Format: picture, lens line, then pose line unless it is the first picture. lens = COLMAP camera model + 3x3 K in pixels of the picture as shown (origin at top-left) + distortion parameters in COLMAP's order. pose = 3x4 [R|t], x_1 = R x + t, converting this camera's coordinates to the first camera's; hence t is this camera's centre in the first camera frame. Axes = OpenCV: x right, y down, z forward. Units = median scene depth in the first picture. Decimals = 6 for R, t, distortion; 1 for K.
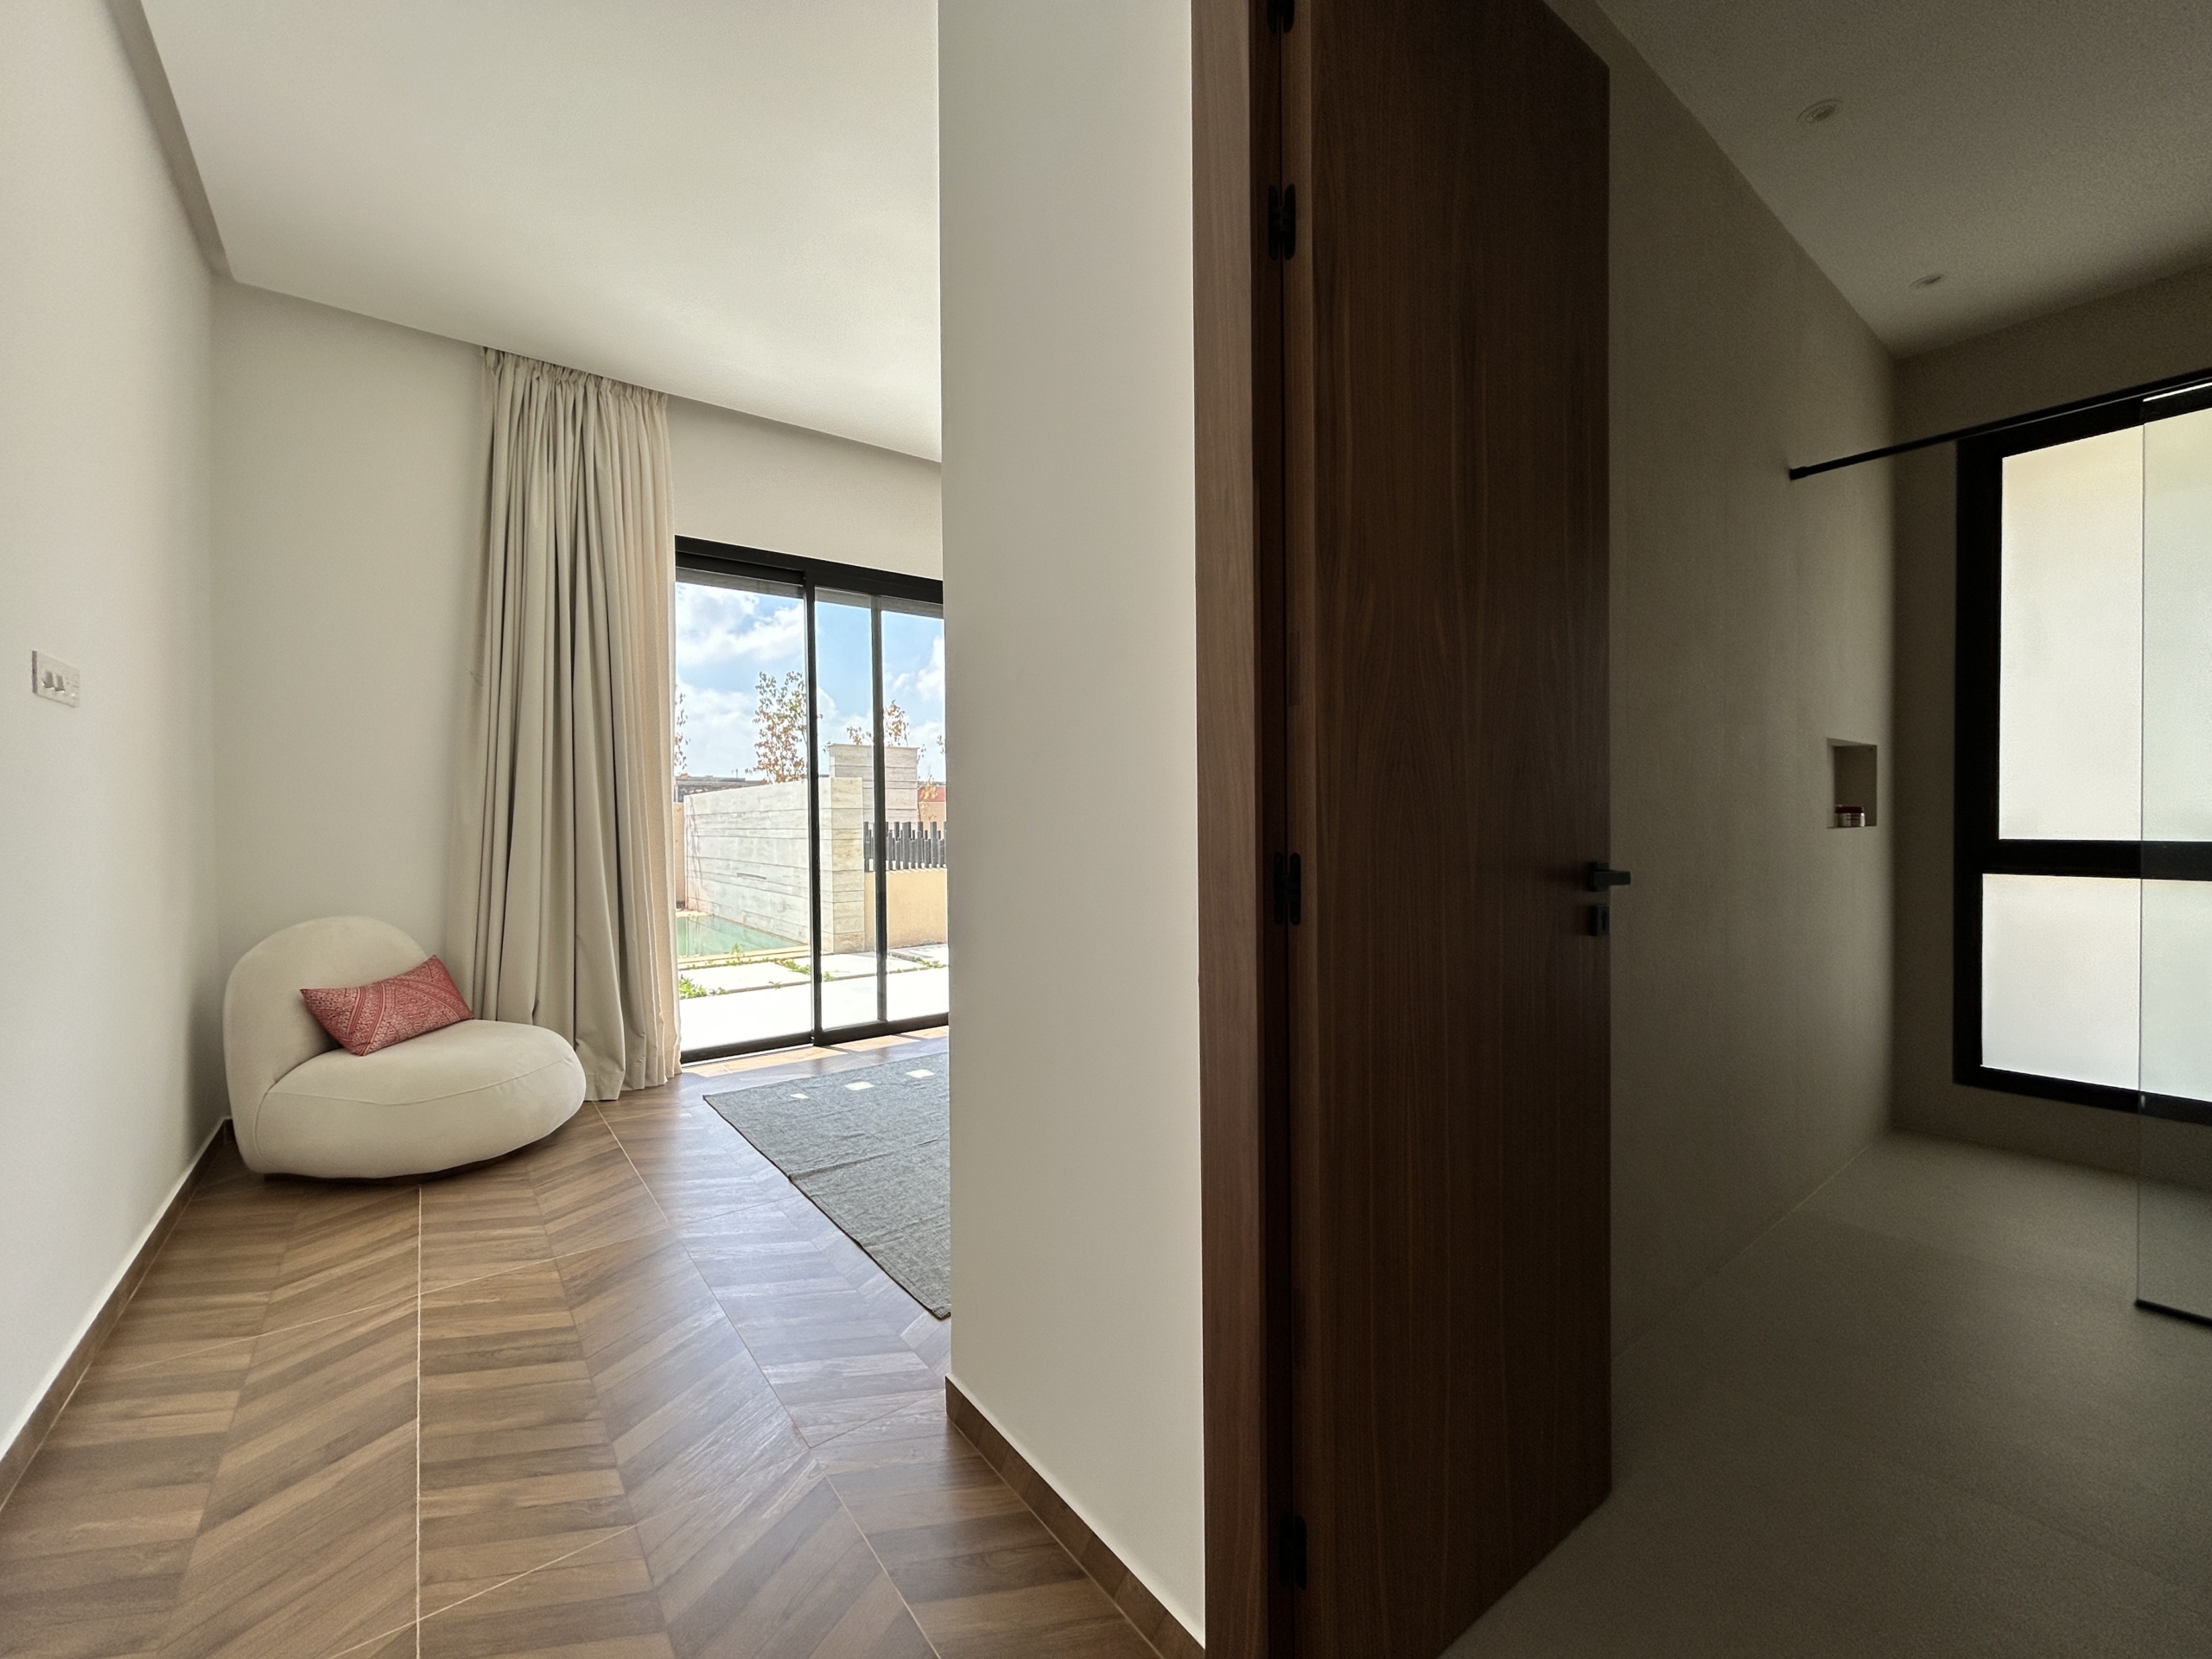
lens RADIAL K [[900.4, 0, 1103.6], [0, 900.4, 818.0], [0, 0, 1]] dist [-0.002953, 0.001886]
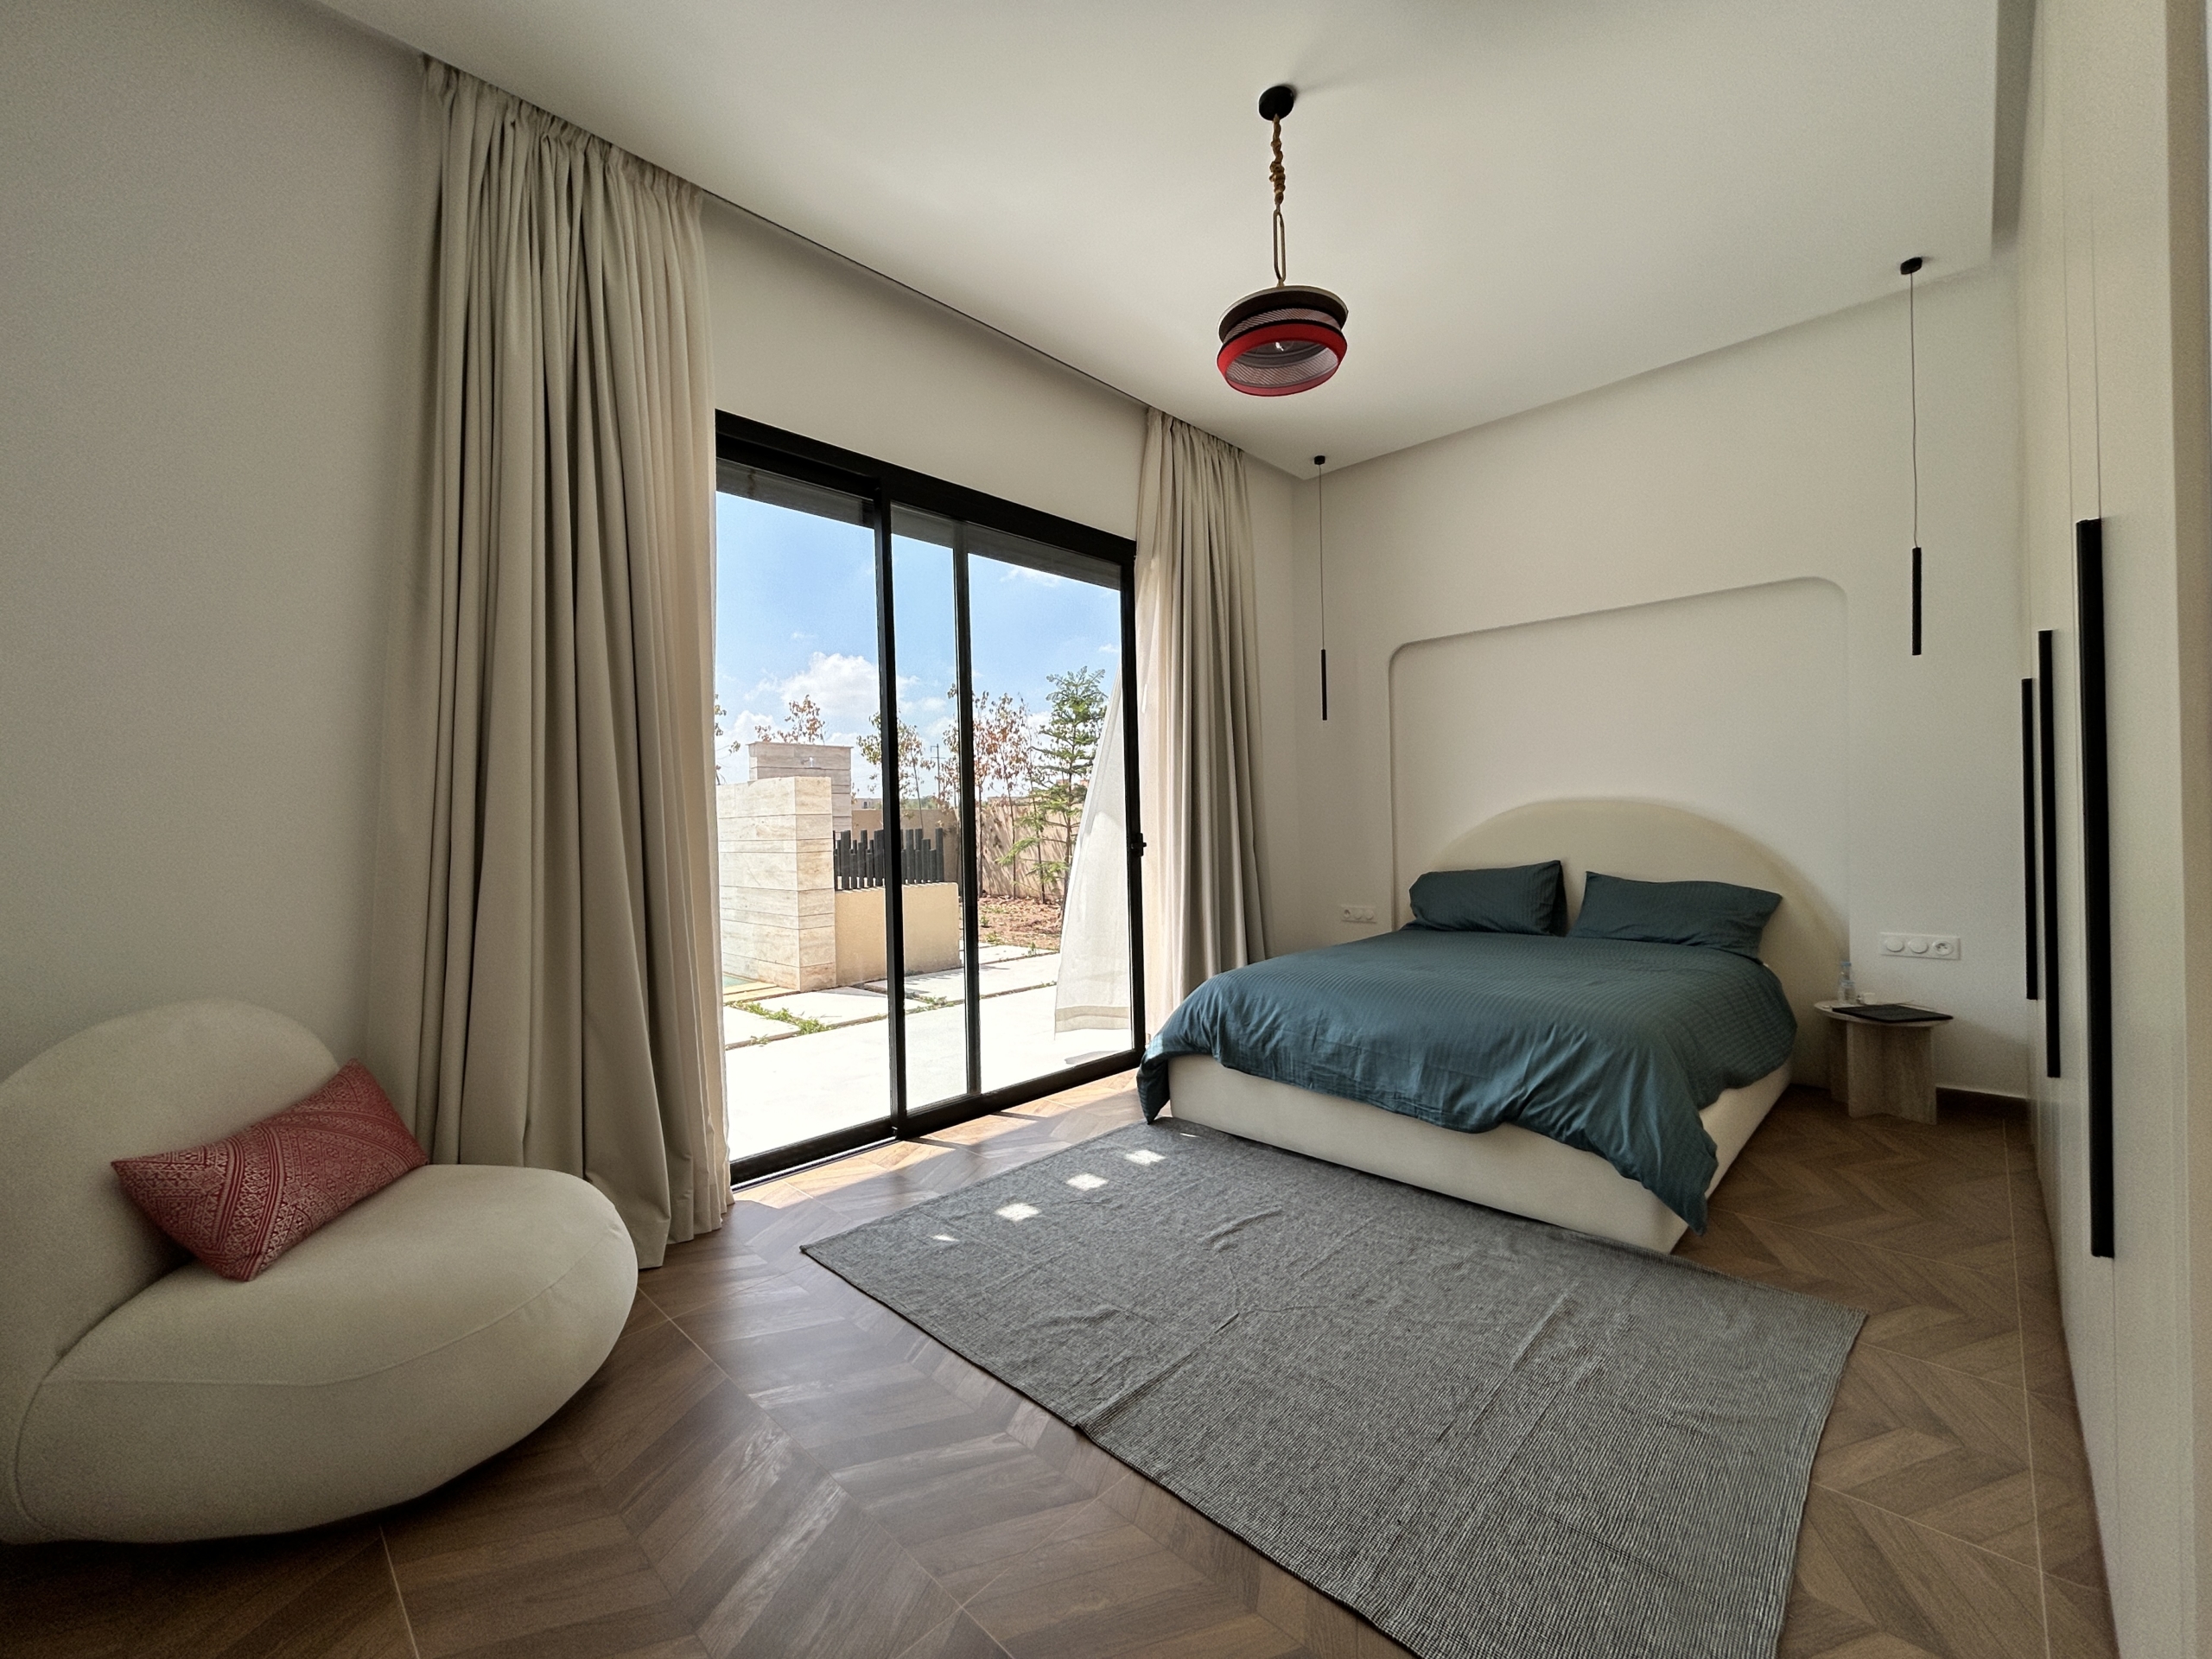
lens RADIAL K [[900.4, 0, 1104.1], [0, 900.4, 820.8], [0, 0, 1]] dist [-0.002953, 0.001886]
pose [[0.989378, -0.013737, 0.144717, -0.314397], [0.014447, 0.999888, -0.003858, 0.004974], [-0.144647, 0.005908, 0.989466, 0.318469]]
